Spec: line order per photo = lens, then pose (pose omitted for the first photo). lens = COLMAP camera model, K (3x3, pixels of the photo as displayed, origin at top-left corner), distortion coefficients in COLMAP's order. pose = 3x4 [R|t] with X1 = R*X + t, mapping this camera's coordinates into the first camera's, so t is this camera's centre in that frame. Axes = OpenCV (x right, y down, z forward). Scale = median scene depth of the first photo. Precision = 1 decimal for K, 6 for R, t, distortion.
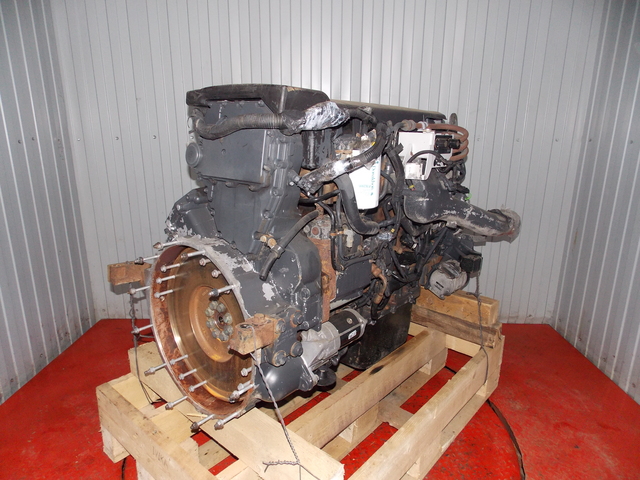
lens RADIAL K [[435.1, 0, 320.4], [0, 435.1, 202.6], [0, 0, 1]] dist [0.001450, -0.000277]
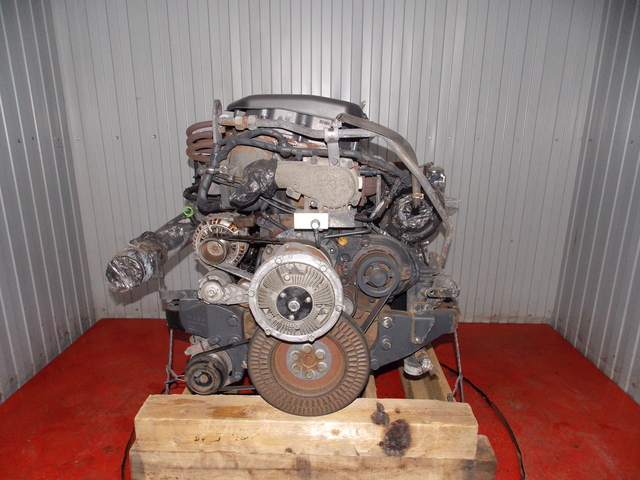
lens RADIAL K [[421.8, 0, 319.9], [0, 421.8, 252.3], [0, 0, 1]] dist [-0.000335, 0.000424]
pose [[0.999999, 0.001277, -0.000006, -0.000806], [-0.001277, 0.999999, -0.000296, 0.114692], [0.000006, 0.000296, 1.000000, 0.031340]]
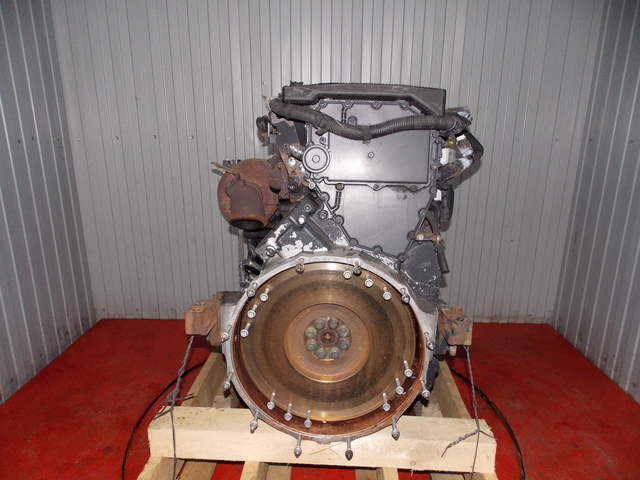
lens RADIAL K [[427.5, 0, 320.2], [0, 427.5, 231.4], [0, 0, 1]] dist [-0.000149, 0.001209]
pose [[1.000000, -0.000284, -0.000130, -0.000371], [0.000285, 0.999999, 0.001078, 0.065661], [0.000130, -0.001078, 0.999999, 0.017938]]
